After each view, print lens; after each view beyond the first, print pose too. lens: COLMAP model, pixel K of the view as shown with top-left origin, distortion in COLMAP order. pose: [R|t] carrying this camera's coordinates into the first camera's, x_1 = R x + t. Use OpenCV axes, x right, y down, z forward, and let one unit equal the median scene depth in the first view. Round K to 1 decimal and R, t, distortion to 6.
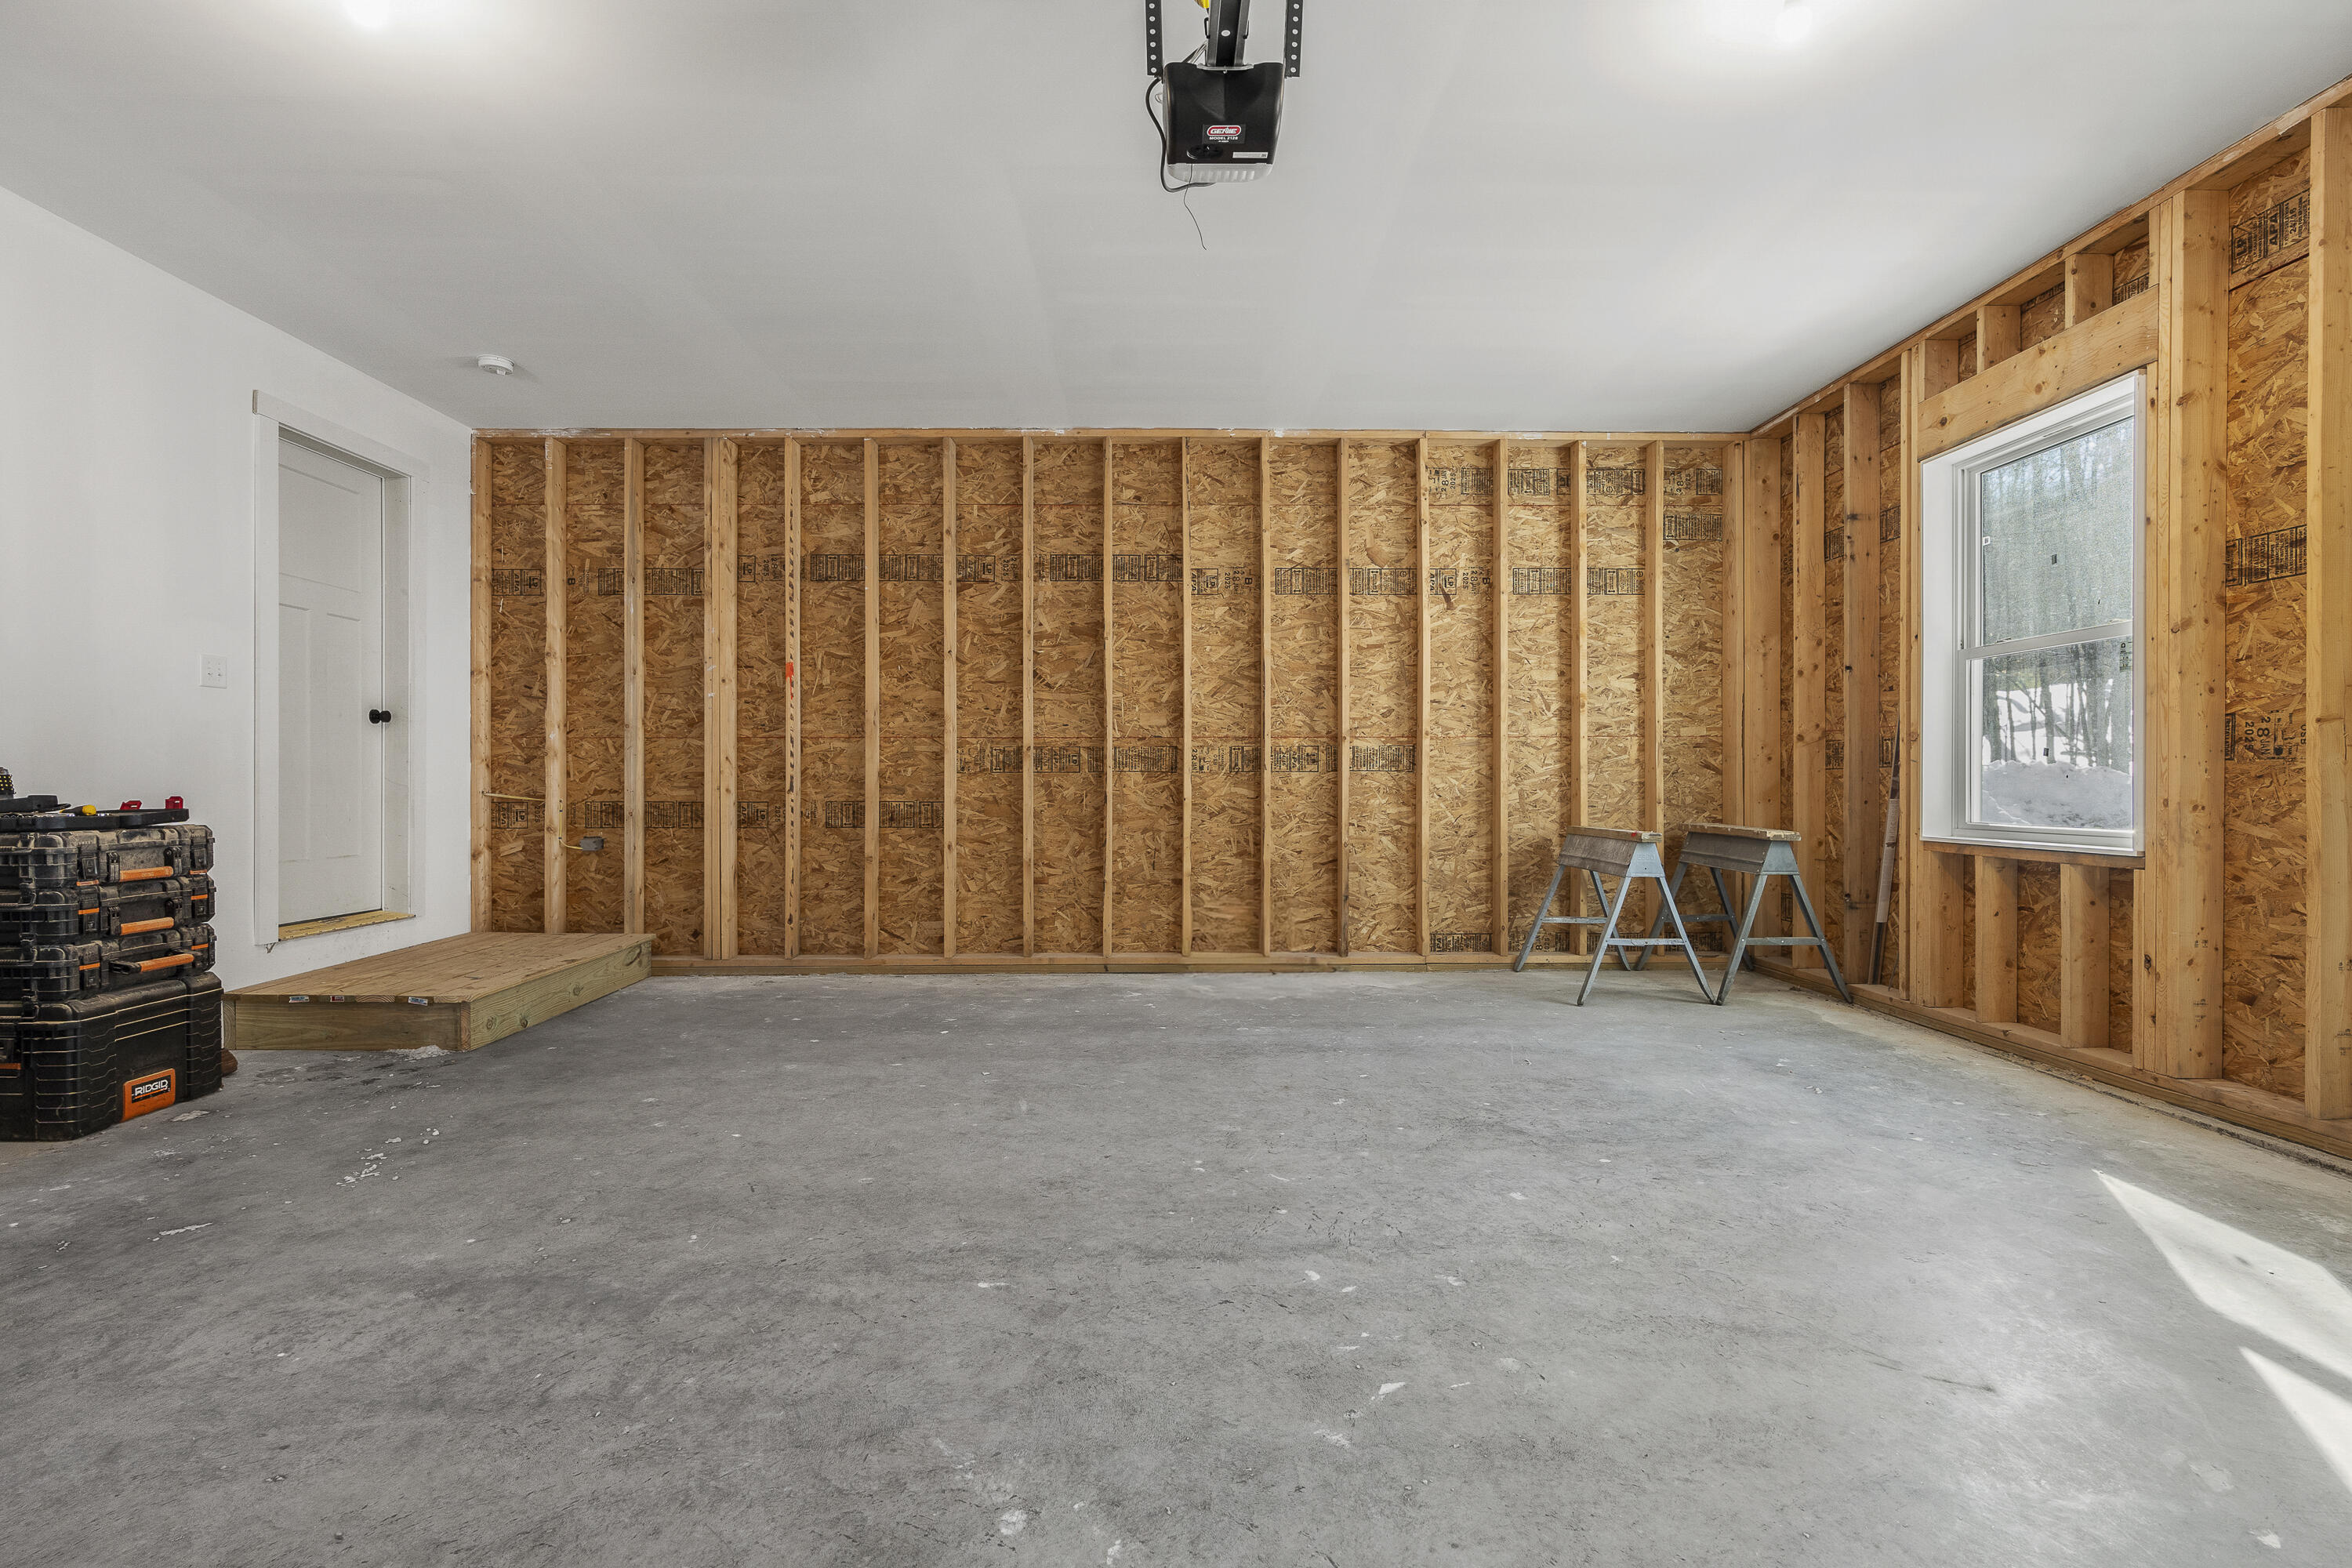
lens RADIAL K [[1136.7, 0, 1173.9], [0, 1136.7, 790.5], [0, 0, 1]] dist [-0.009742, 0.001472]
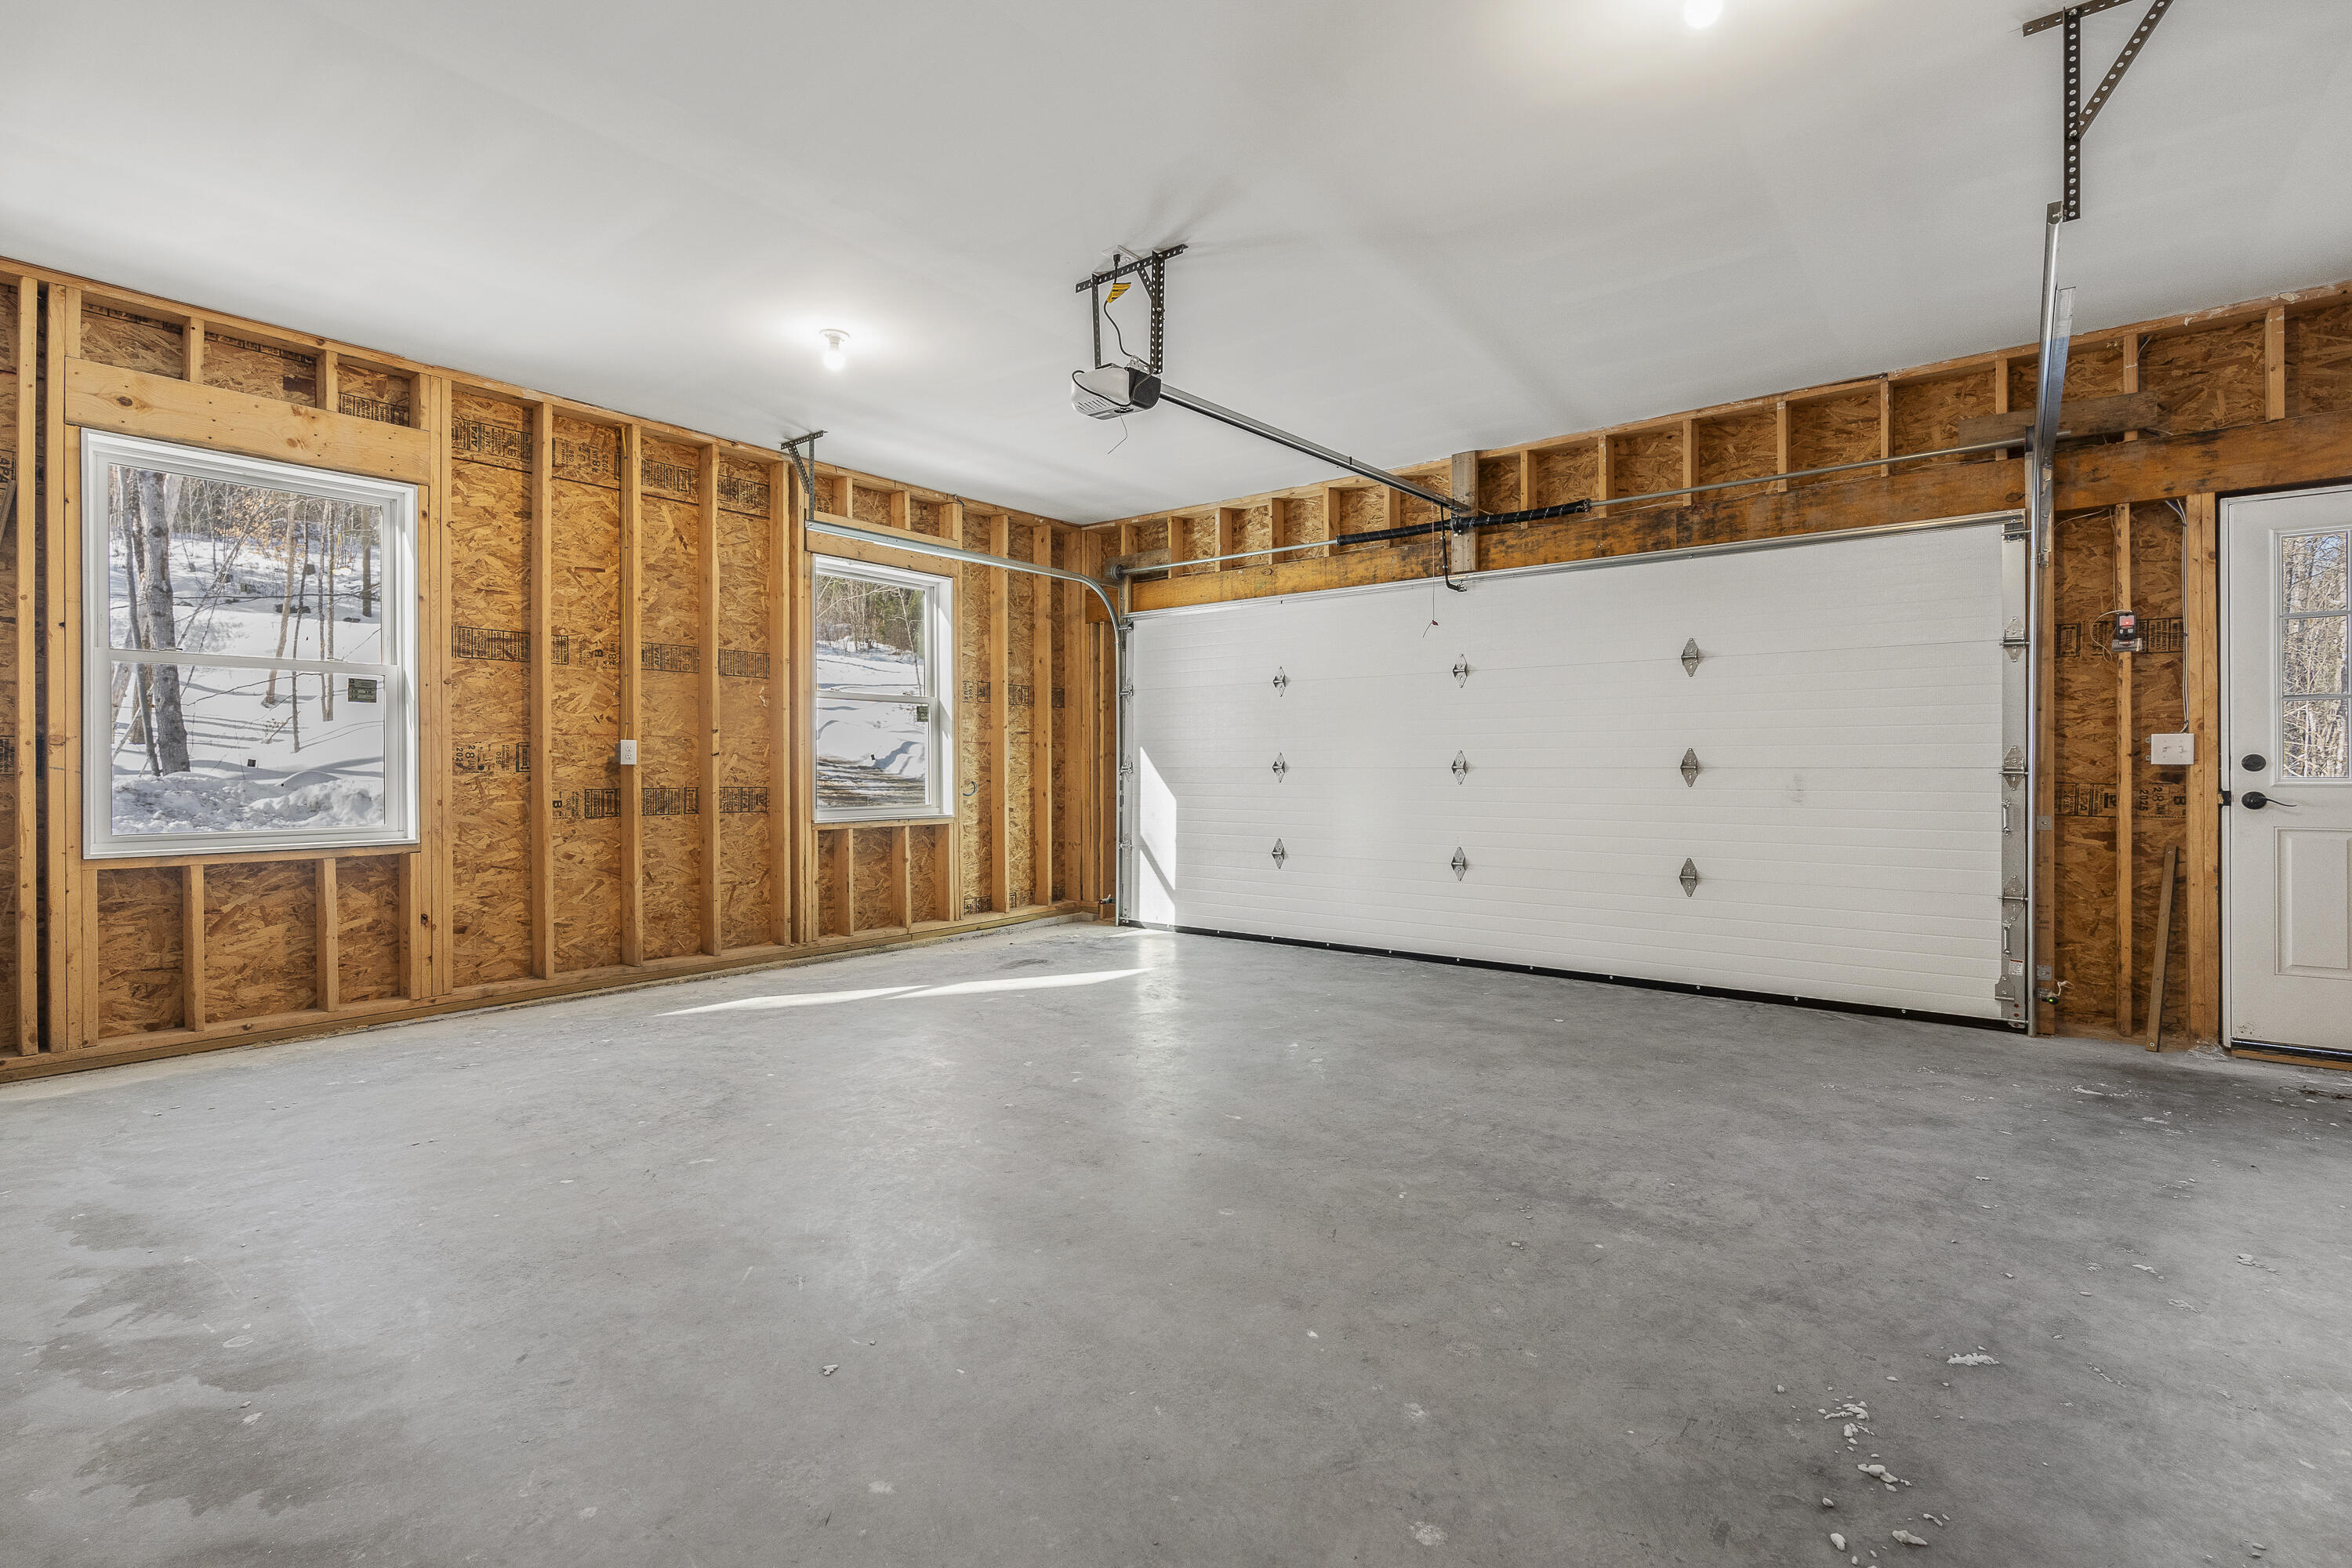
lens RADIAL K [[1075.5, 0, 1175.2], [0, 1075.5, 771.1], [0, 0, 1]] dist [-0.008402, 0.002559]
pose [[-0.776187, -0.000290, 0.630503, -1.000387], [0.006765, 0.999938, 0.008789, -0.050204], [-0.630467, 0.011087, -0.776137, 2.131711]]
